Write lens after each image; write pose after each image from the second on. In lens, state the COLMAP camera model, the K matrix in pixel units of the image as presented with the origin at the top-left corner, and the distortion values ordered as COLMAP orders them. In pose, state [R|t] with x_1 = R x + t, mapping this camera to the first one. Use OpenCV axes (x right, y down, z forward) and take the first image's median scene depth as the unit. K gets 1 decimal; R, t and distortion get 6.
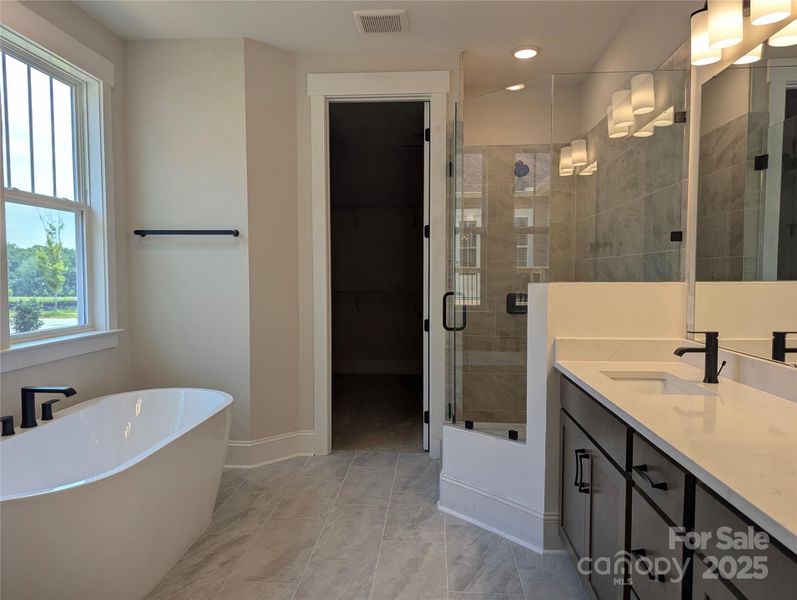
lens RADIAL K [[564.0, 0, 398.4], [0, 564.0, 299.9], [0, 0, 1]] dist [0.003298, 0.000872]
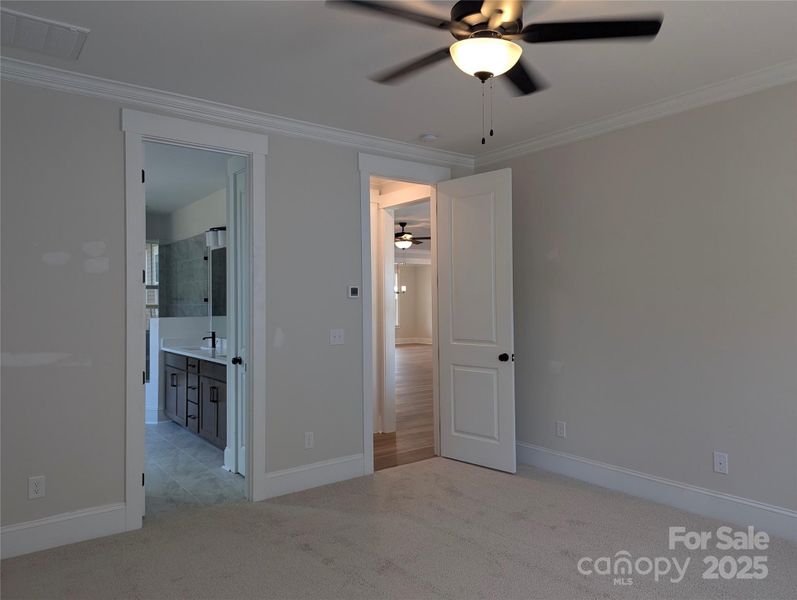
lens RADIAL K [[564.0, 0, 399.2], [0, 564.0, 300.6], [0, 0, 1]] dist [0.003298, 0.000872]
pose [[0.759584, 0.004217, 0.650395, -0.608881], [0.039159, 0.997868, -0.052203, 0.074034], [-0.649229, 0.065122, 0.757800, -1.772215]]
